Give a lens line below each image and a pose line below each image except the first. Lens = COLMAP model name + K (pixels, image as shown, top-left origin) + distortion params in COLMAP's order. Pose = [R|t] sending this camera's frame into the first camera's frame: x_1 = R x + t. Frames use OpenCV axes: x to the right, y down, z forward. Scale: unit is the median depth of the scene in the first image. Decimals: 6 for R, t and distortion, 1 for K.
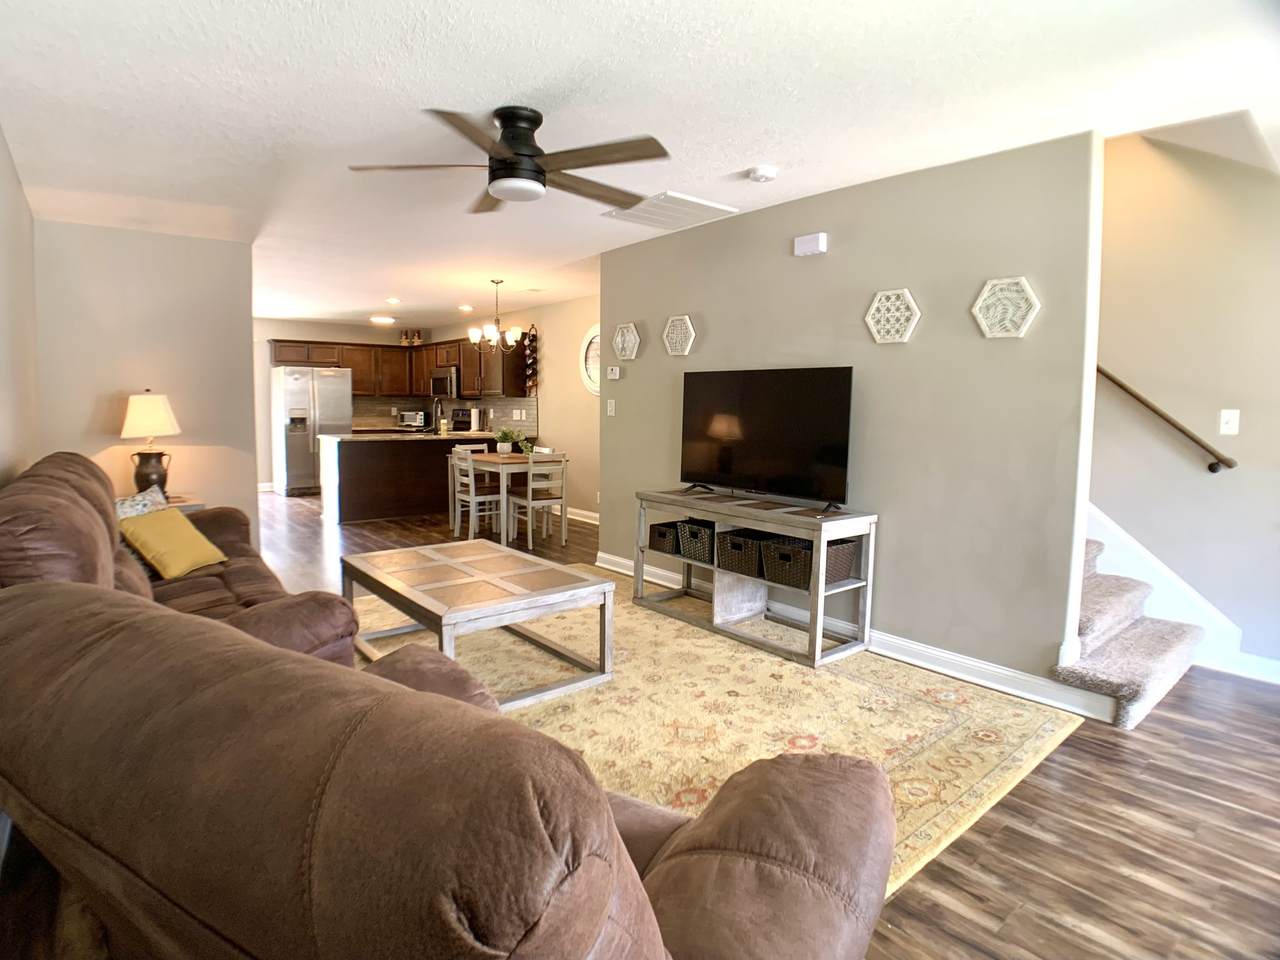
lens RADIAL K [[683.9, 0, 646.2], [0, 683.9, 472.0], [0, 0, 1]] dist [-0.098038, 0.015457]
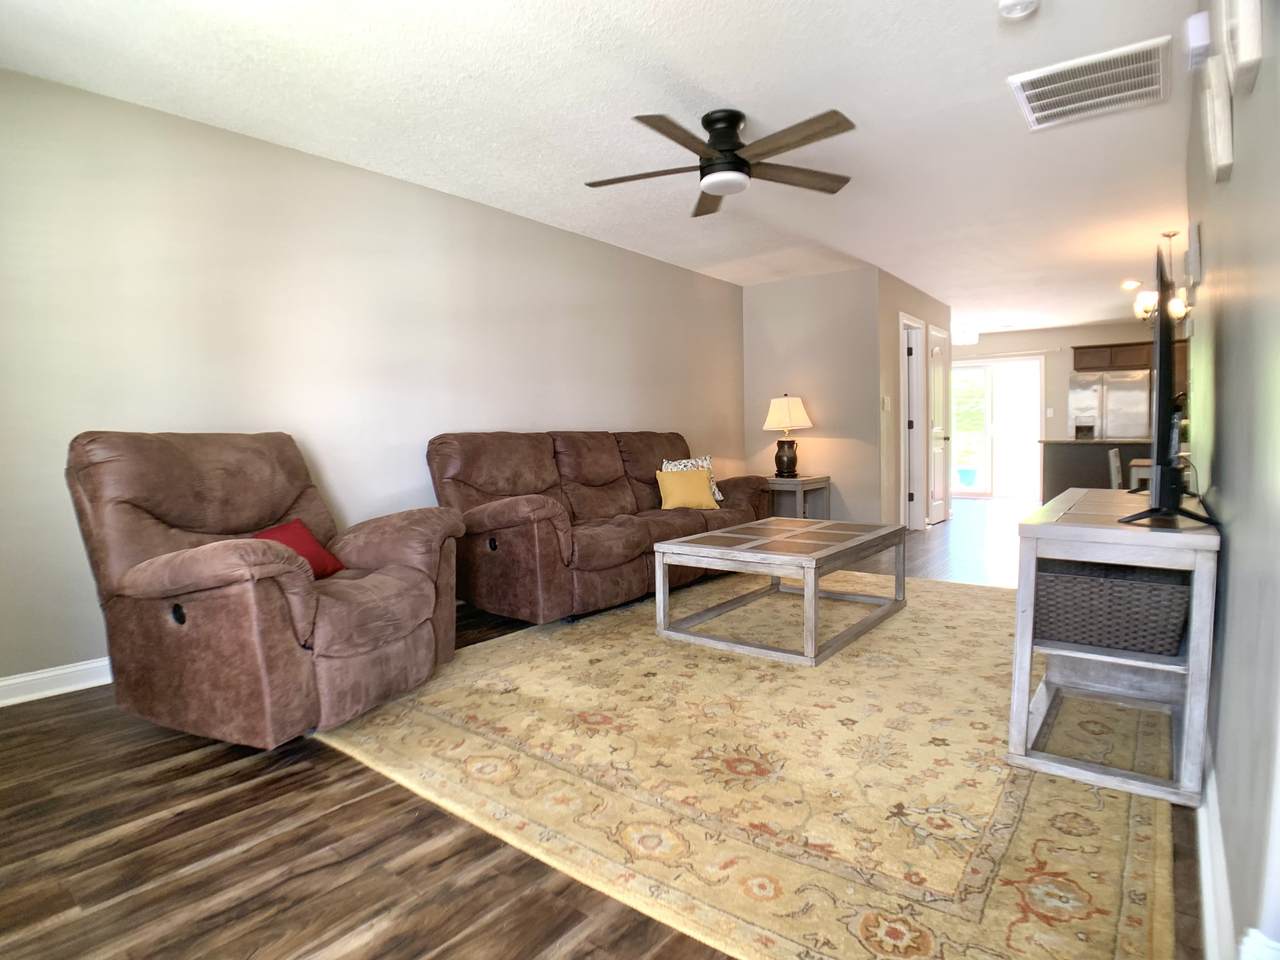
lens RADIAL K [[684.1, 0, 635.9], [0, 684.1, 459.9], [0, 0, 1]] dist [-0.078389, -0.000925]
pose [[0.209121, 0.015729, -0.977763, 0.696396], [-0.074536, 0.997218, 0.000101, 0.041226], [0.975045, 0.072857, 0.209712, 0.495457]]
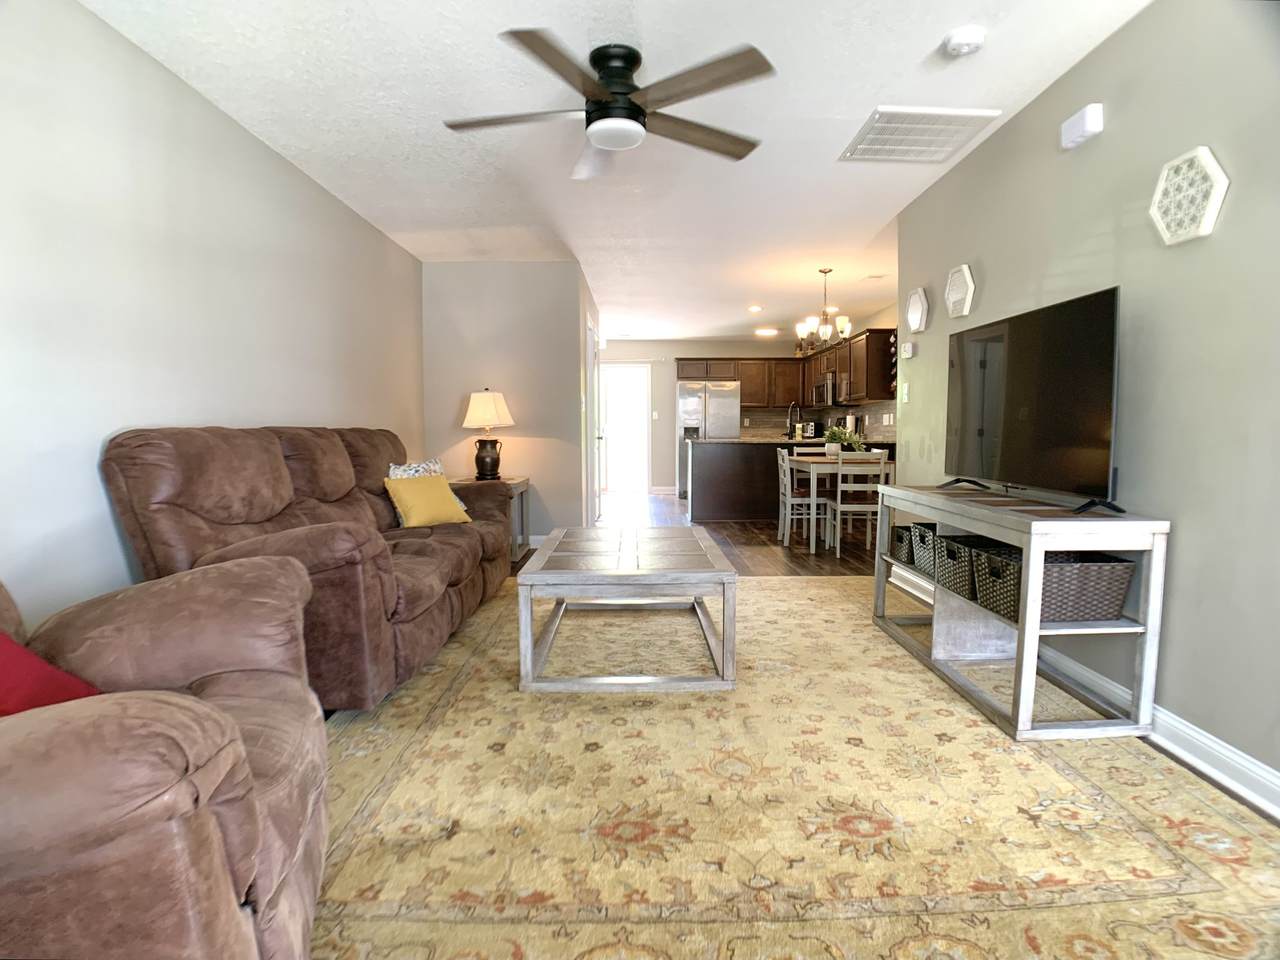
lens RADIAL K [[683.9, 0, 646.2], [0, 683.9, 472.0], [0, 0, 1]] dist [-0.098038, 0.015457]
pose [[0.777616, 0.023552, -0.628298, 0.339235], [-0.047415, 0.998649, -0.021248, 0.053875], [0.626949, 0.046313, 0.777682, 0.242127]]
